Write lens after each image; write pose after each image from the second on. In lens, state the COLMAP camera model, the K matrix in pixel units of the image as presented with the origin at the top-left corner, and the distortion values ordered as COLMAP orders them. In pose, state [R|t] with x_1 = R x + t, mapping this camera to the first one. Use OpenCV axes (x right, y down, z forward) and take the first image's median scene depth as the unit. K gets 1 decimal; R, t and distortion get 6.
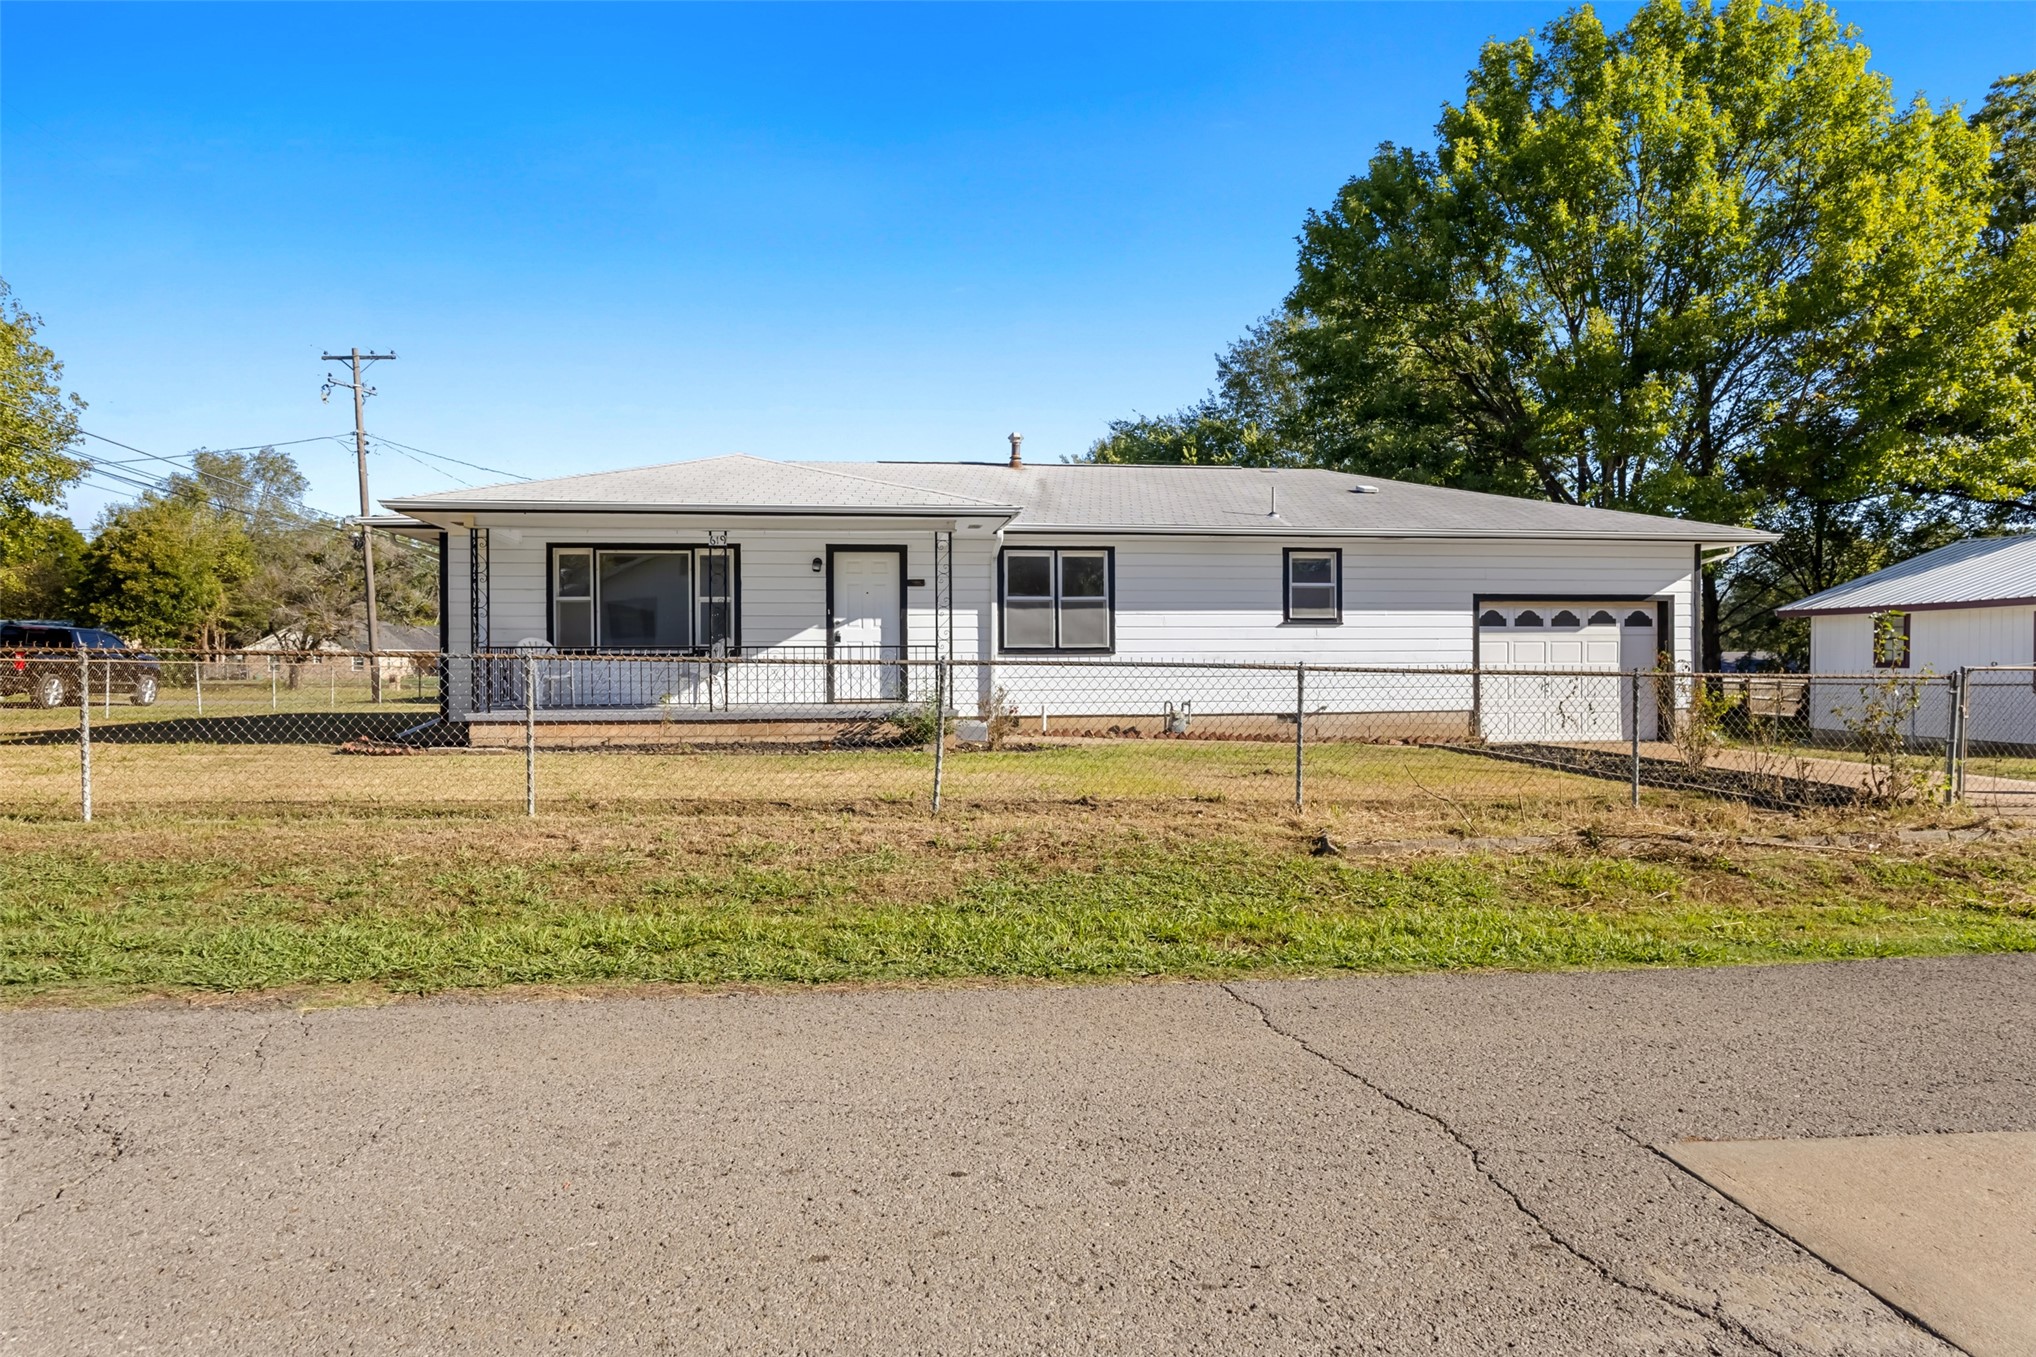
lens RADIAL K [[1257.7, 0, 1015.9], [0, 1257.7, 675.7], [0, 0, 1]] dist [-0.003102, 0.000362]
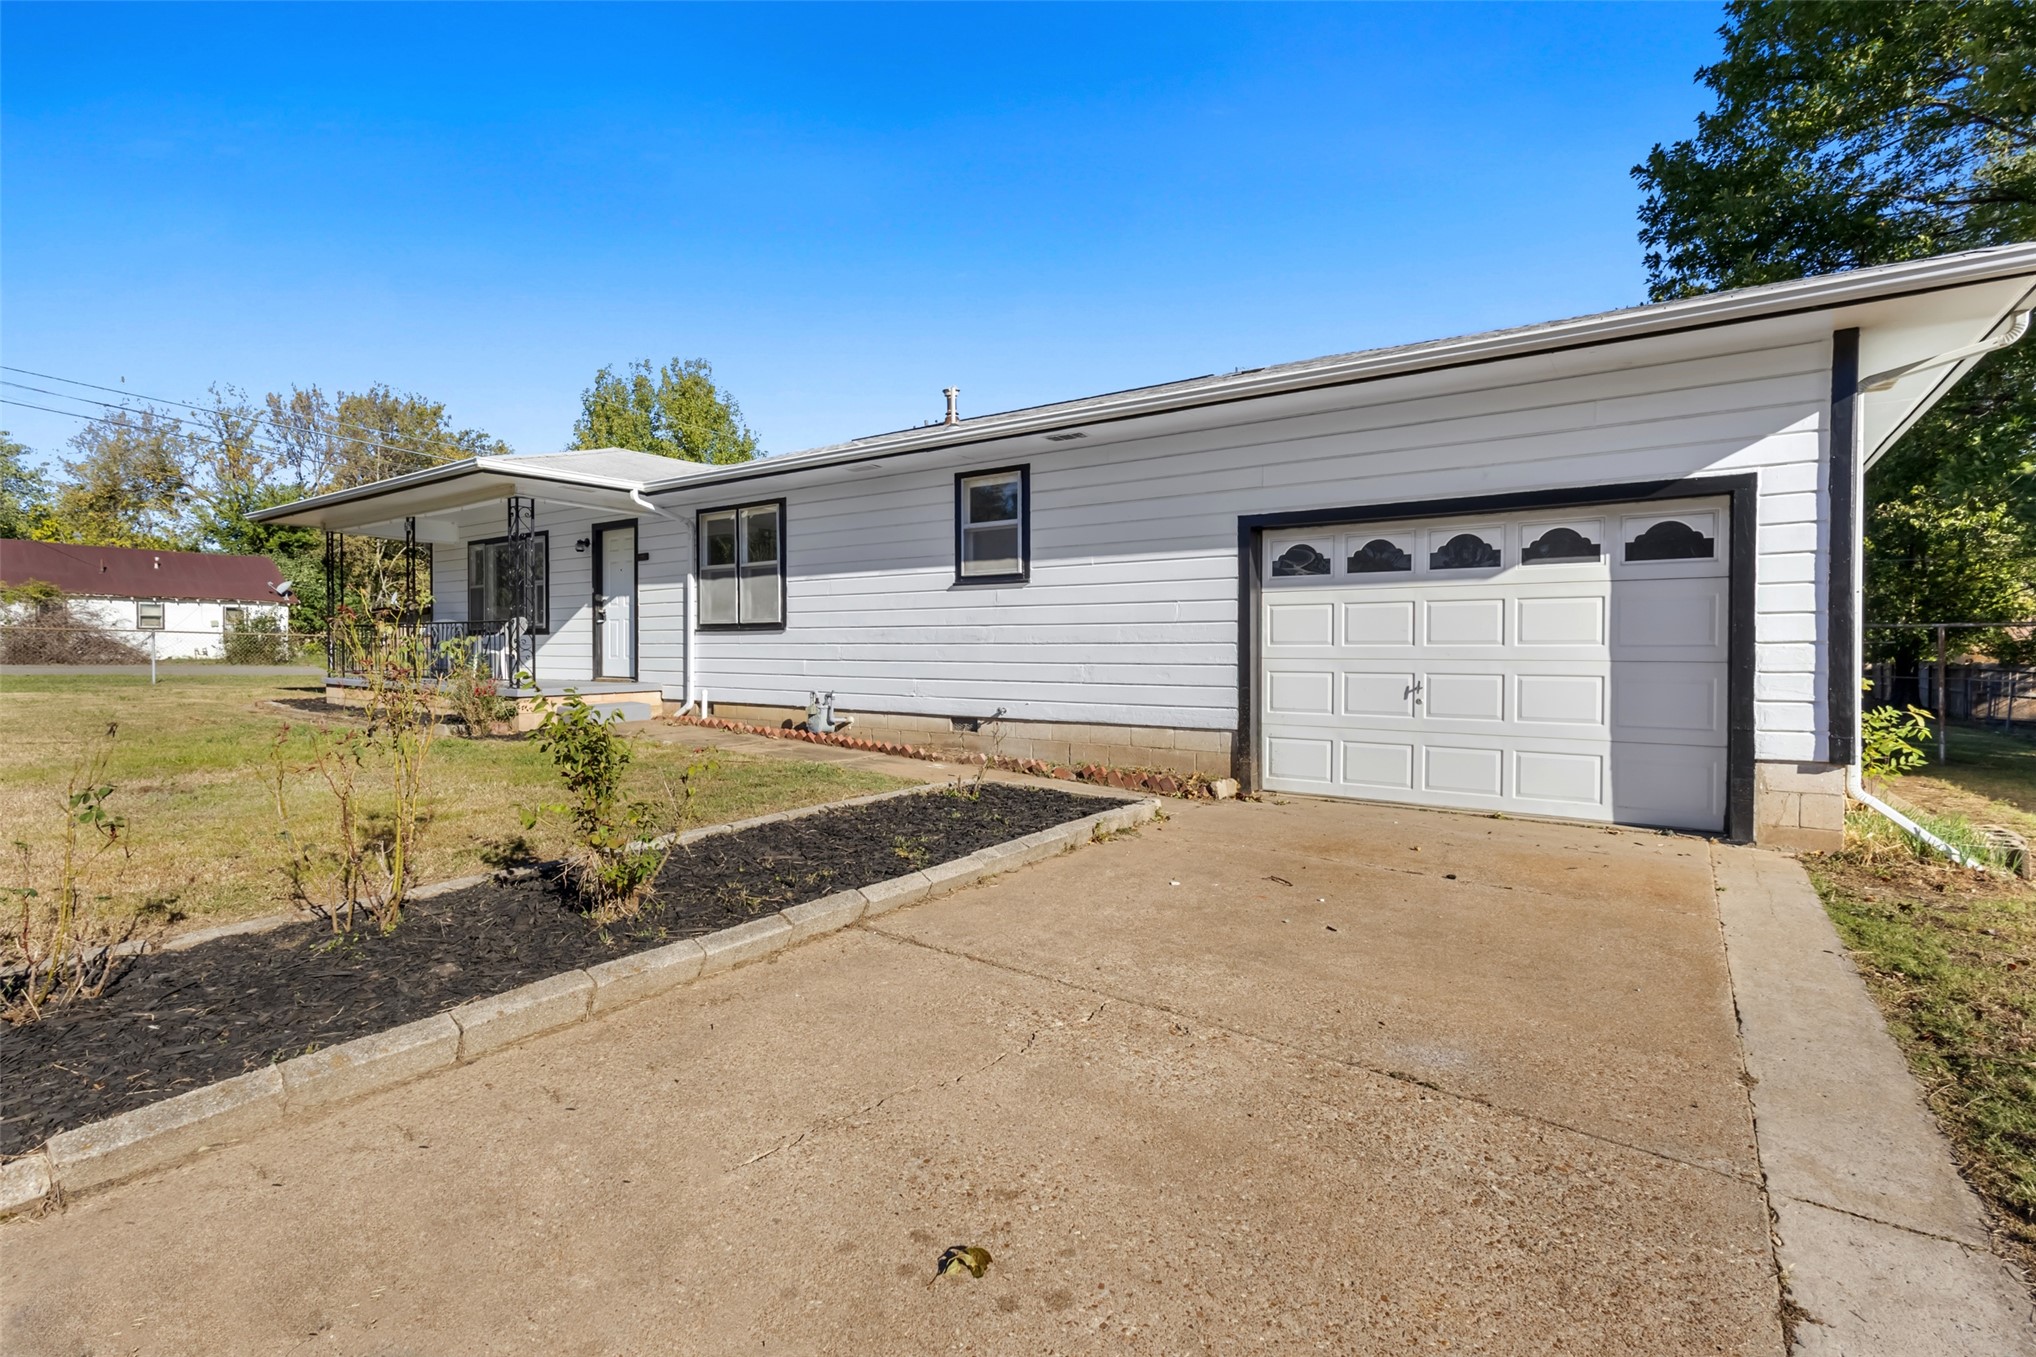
lens RADIAL K [[960.7, 0, 989.5], [0, 960.7, 641.1], [0, 0, 1]] dist [-0.000564, 0.001271]
pose [[0.695606, 0.001983, -0.718421, 0.597202], [-0.015165, 0.999814, -0.011923, -0.004840], [0.718263, 0.019188, 0.695507, 0.646787]]
